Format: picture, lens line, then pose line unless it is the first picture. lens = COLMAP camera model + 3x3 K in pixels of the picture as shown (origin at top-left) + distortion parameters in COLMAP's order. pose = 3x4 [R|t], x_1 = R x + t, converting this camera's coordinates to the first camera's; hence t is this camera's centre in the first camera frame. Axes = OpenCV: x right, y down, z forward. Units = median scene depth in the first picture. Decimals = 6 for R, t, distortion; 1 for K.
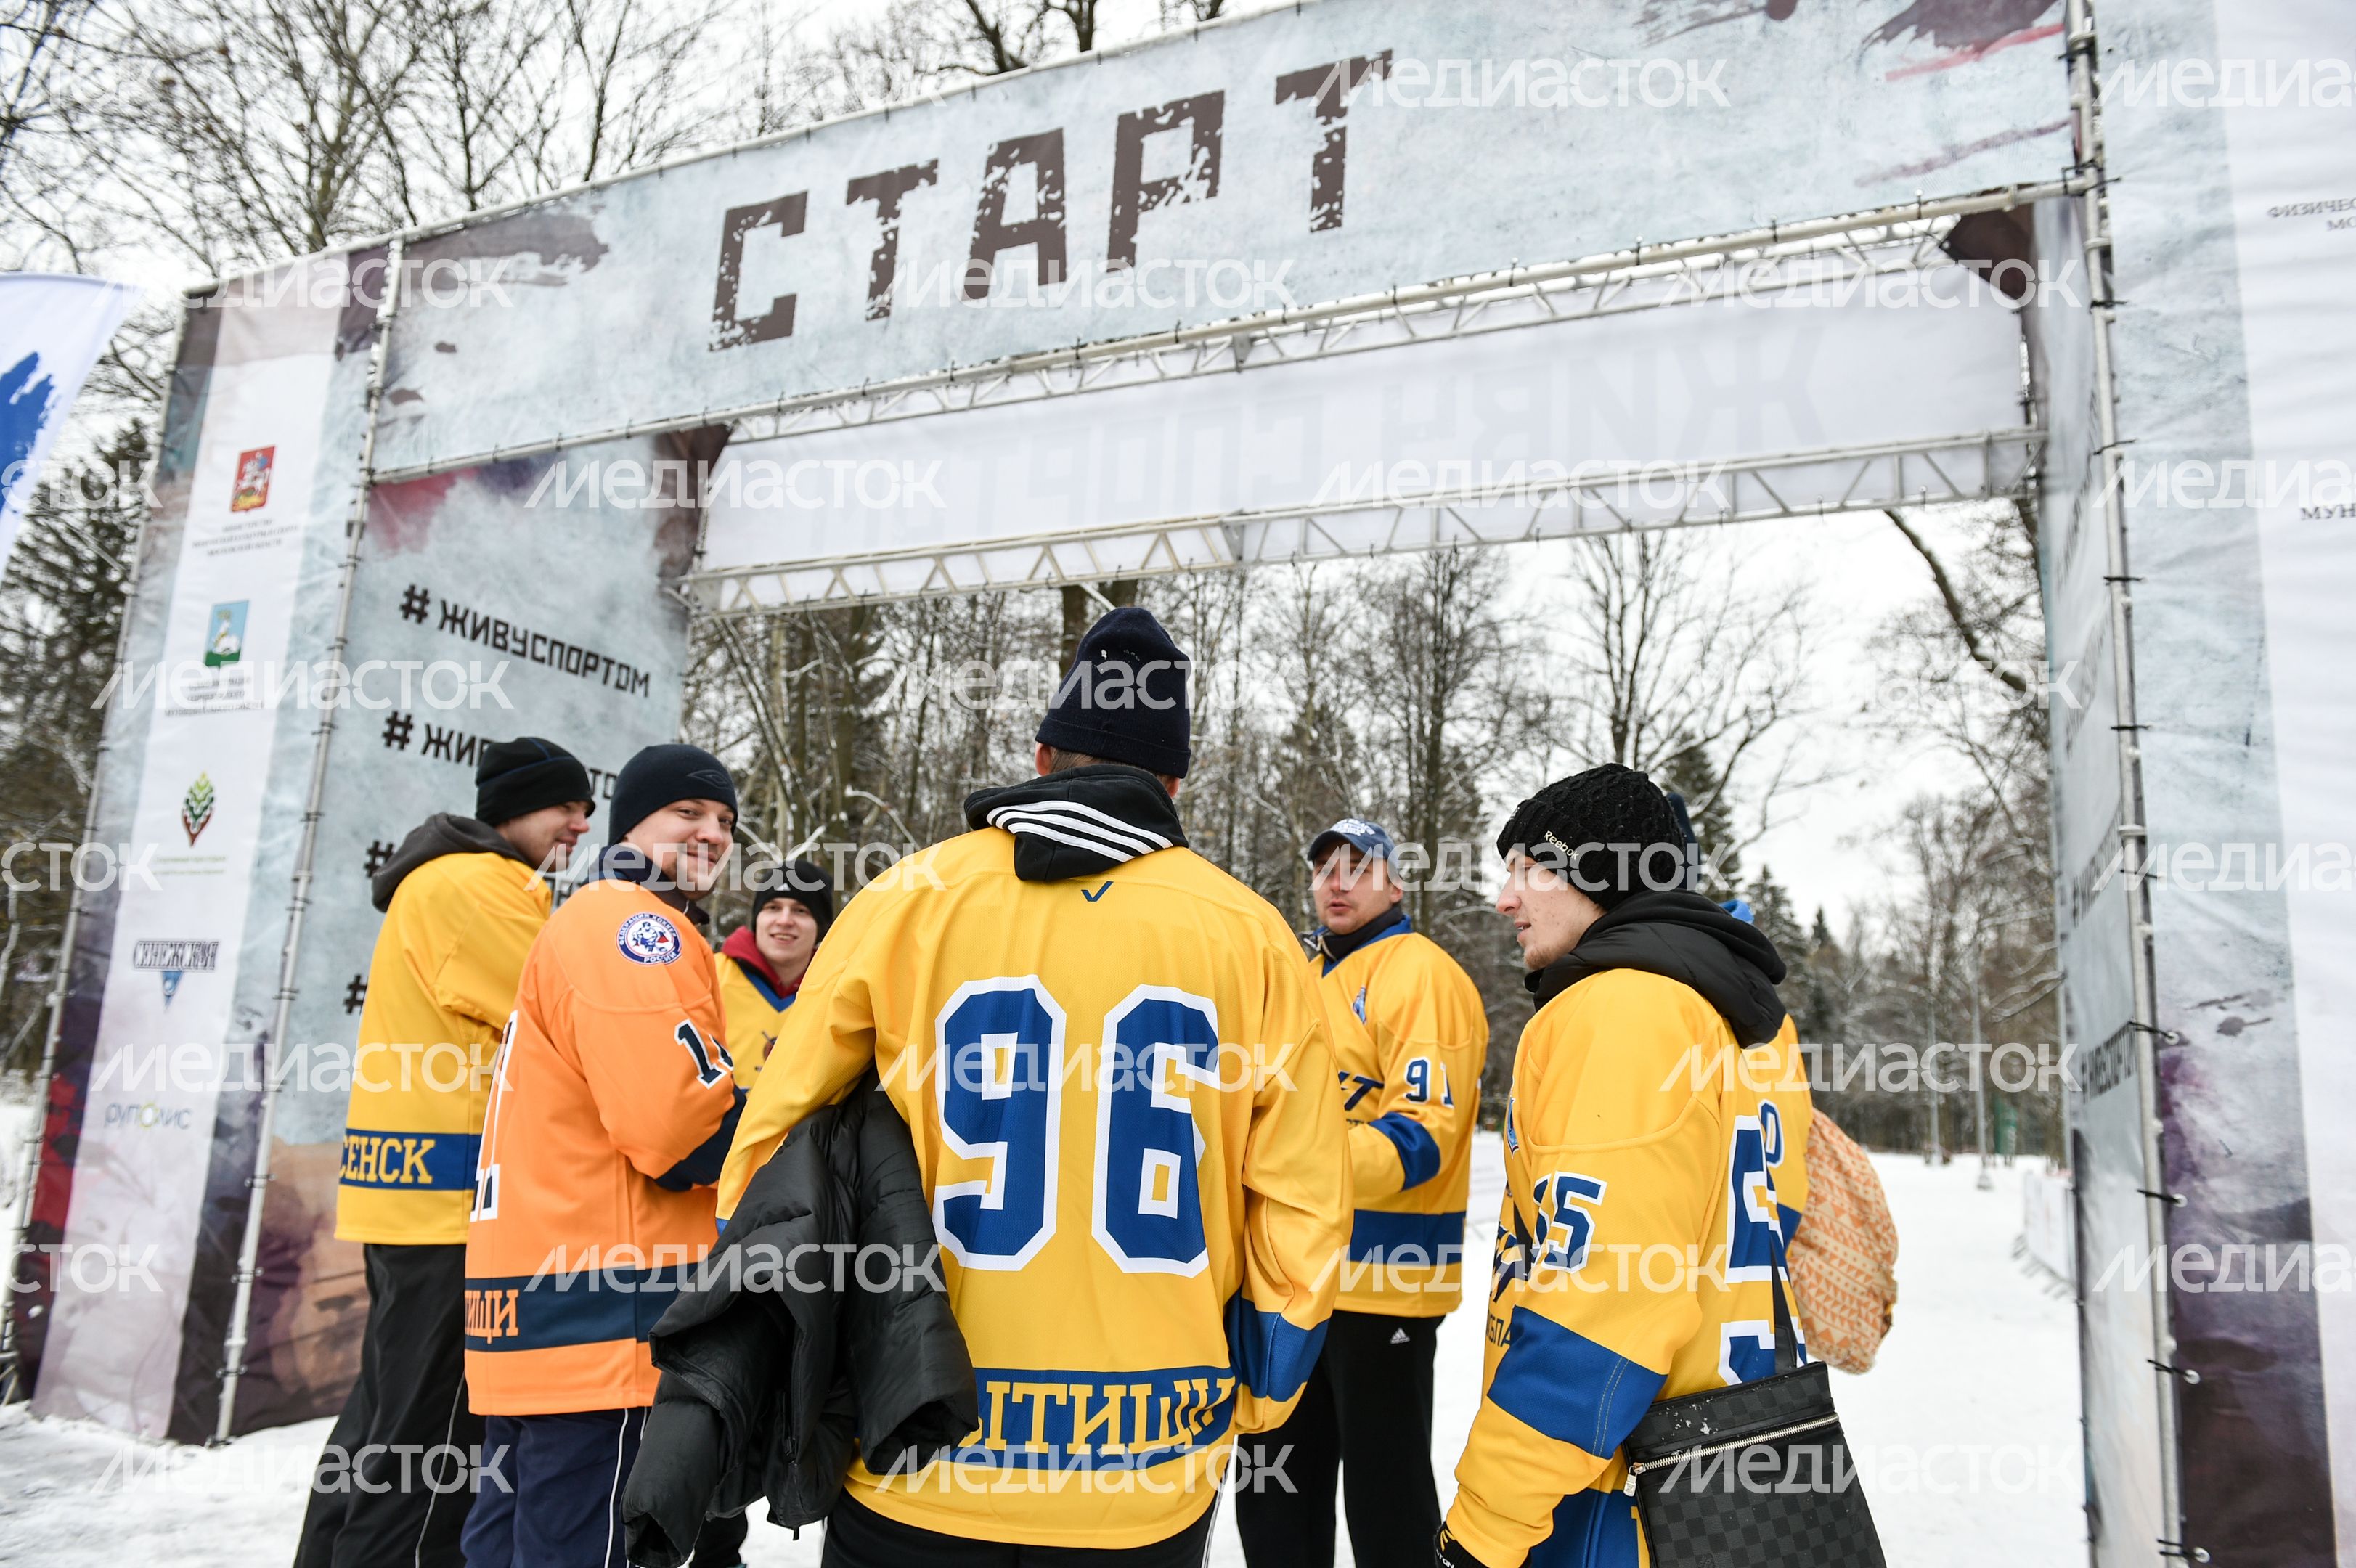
lens RADIAL K [[1628.6, 0, 1178.1], [0, 1628.6, 781.4], [0, 0, 1]] dist [-0.008020, 0.002209]
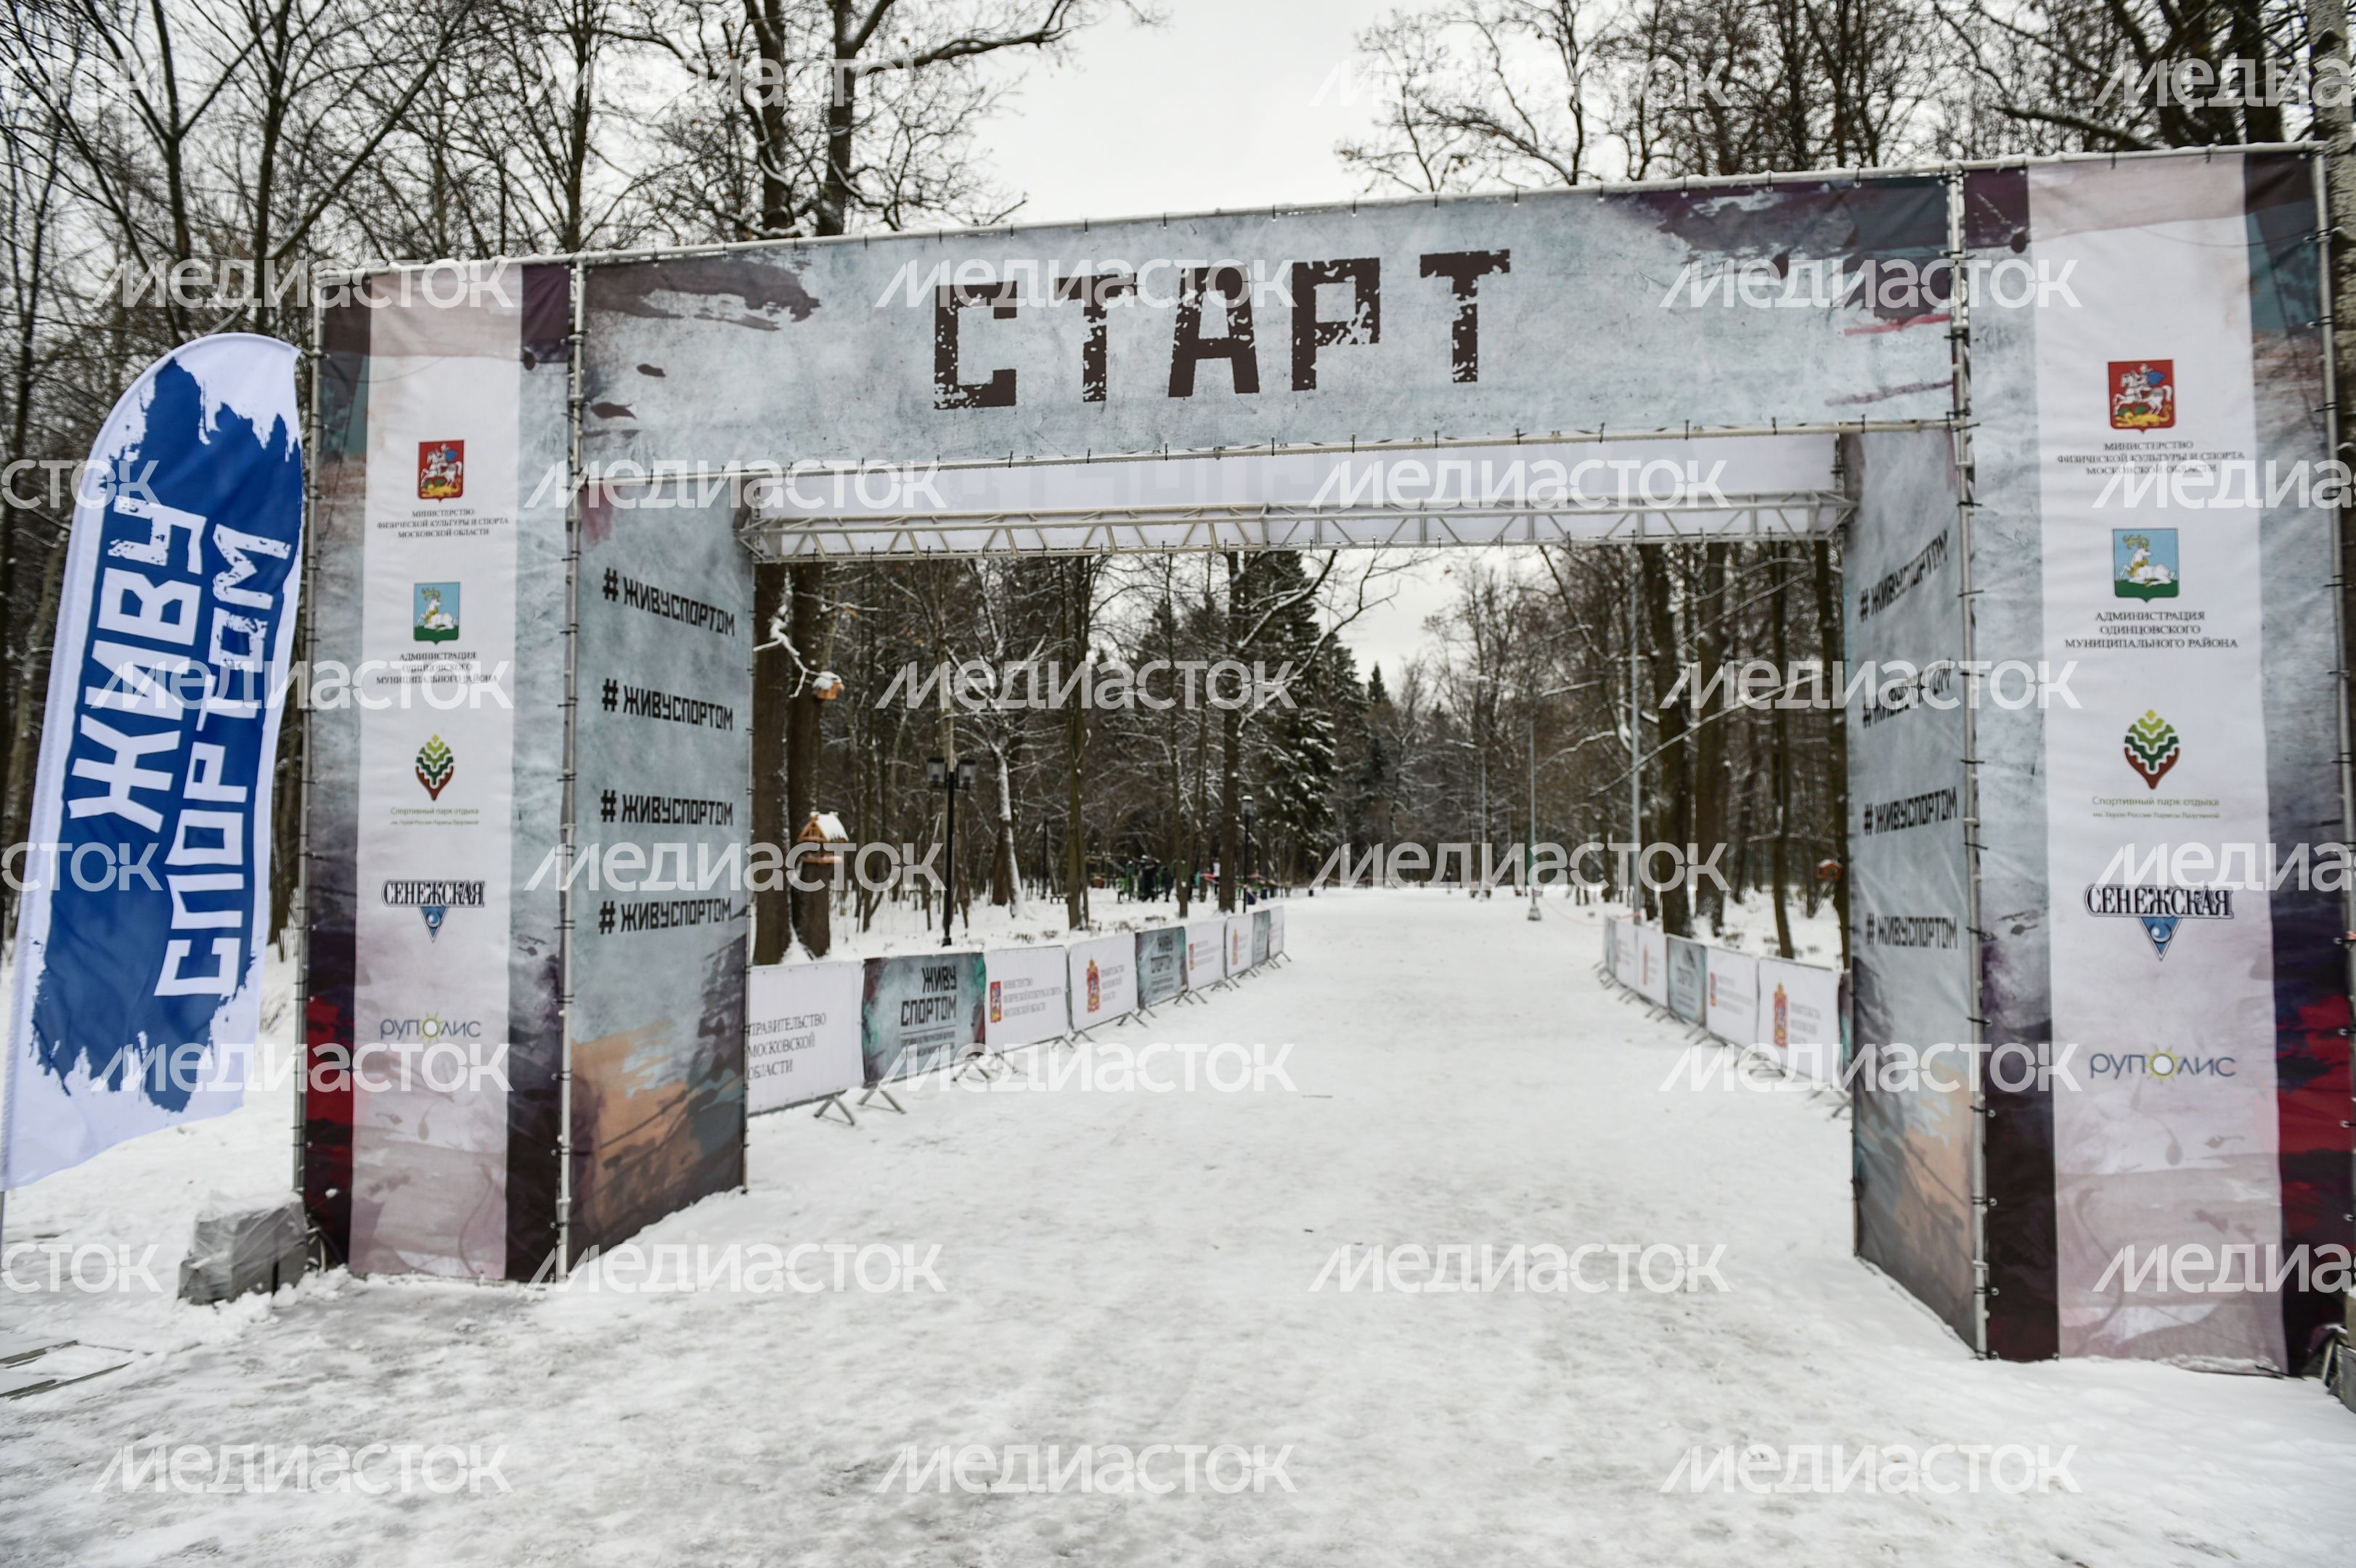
lens RADIAL K [[1628.6, 0, 1179.9], [0, 1628.6, 783.1], [0, 0, 1]] dist [-0.008020, 0.002209]
pose [[0.961638, -0.035460, 0.272019, -0.456009], [-0.007368, 0.987913, 0.154832, -0.174356], [-0.274222, -0.150897, 0.949754, -0.281599]]
